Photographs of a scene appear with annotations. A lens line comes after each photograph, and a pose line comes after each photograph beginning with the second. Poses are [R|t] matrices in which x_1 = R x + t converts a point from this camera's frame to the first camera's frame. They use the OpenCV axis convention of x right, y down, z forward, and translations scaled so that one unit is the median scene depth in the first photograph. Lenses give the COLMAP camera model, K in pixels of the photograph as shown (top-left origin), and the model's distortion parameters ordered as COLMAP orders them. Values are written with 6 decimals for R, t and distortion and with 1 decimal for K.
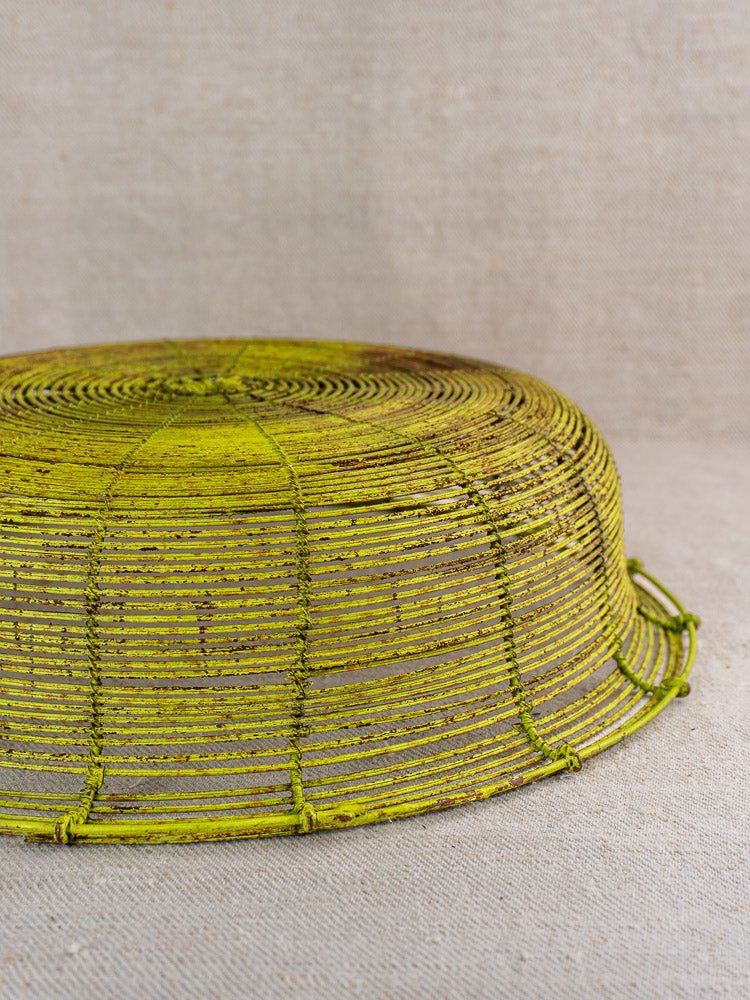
lens RADIAL K [[1549.3, 0, 375.3], [0, 1549.3, 477.7], [0, 0, 1]] dist [0.031026, 0.087703]
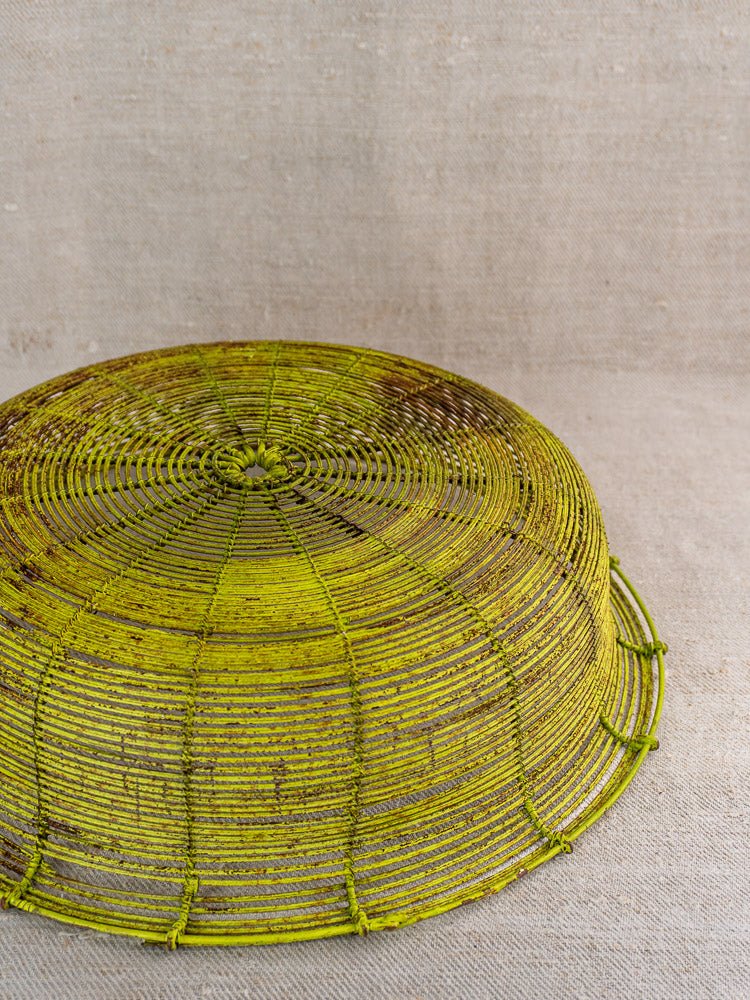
lens RADIAL K [[1549.3, 0, 375.3], [0, 1549.3, 477.7], [0, 0, 1]] dist [0.031026, 0.087703]
pose [[0.999078, 0.002533, 0.042856, -0.084048], [-0.014893, 0.956716, 0.290641, -0.480242], [-0.040265, -0.291012, 0.955872, -0.111931]]
